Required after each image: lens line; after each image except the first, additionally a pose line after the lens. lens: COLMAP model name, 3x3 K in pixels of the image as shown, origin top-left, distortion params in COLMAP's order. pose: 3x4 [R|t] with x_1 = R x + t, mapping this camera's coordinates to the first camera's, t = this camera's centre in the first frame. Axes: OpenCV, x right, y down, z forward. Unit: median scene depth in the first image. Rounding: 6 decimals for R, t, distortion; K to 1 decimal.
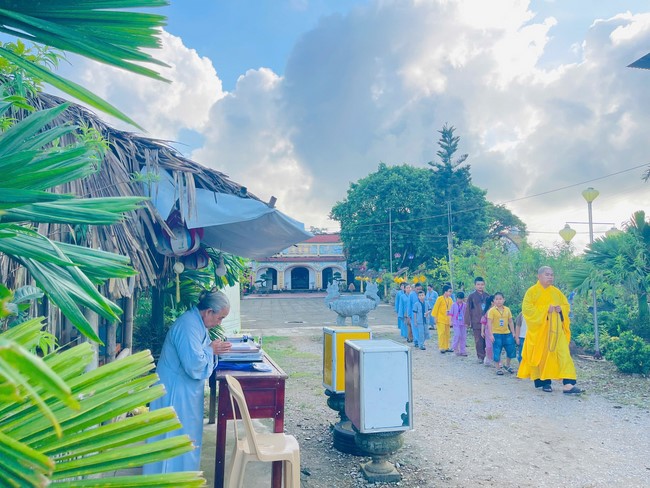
lens RADIAL K [[499.9, 0, 338.2], [0, 499.9, 245.5], [0, 0, 1]] dist [0.055203, -0.056233]
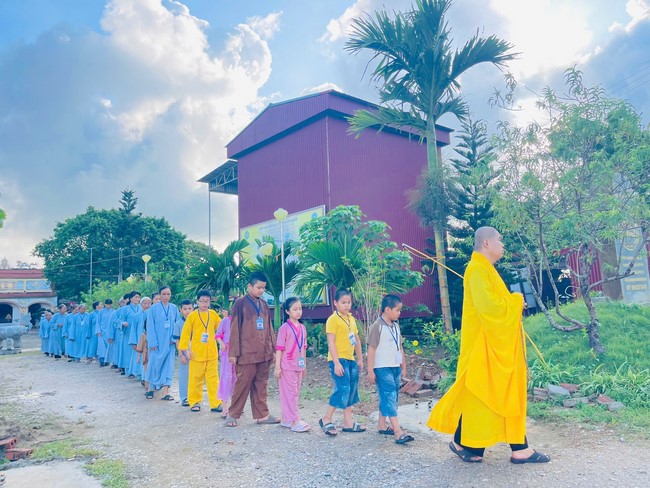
lens RADIAL K [[499.9, 0, 338.2], [0, 499.9, 245.5], [0, 0, 1]] dist [0.055203, -0.056233]
pose [[0.886467, 0.031063, 0.461749, 0.058597], [-0.000047, 0.997751, -0.067030, -0.004098], [-0.462793, 0.059398, 0.884474, -0.215723]]
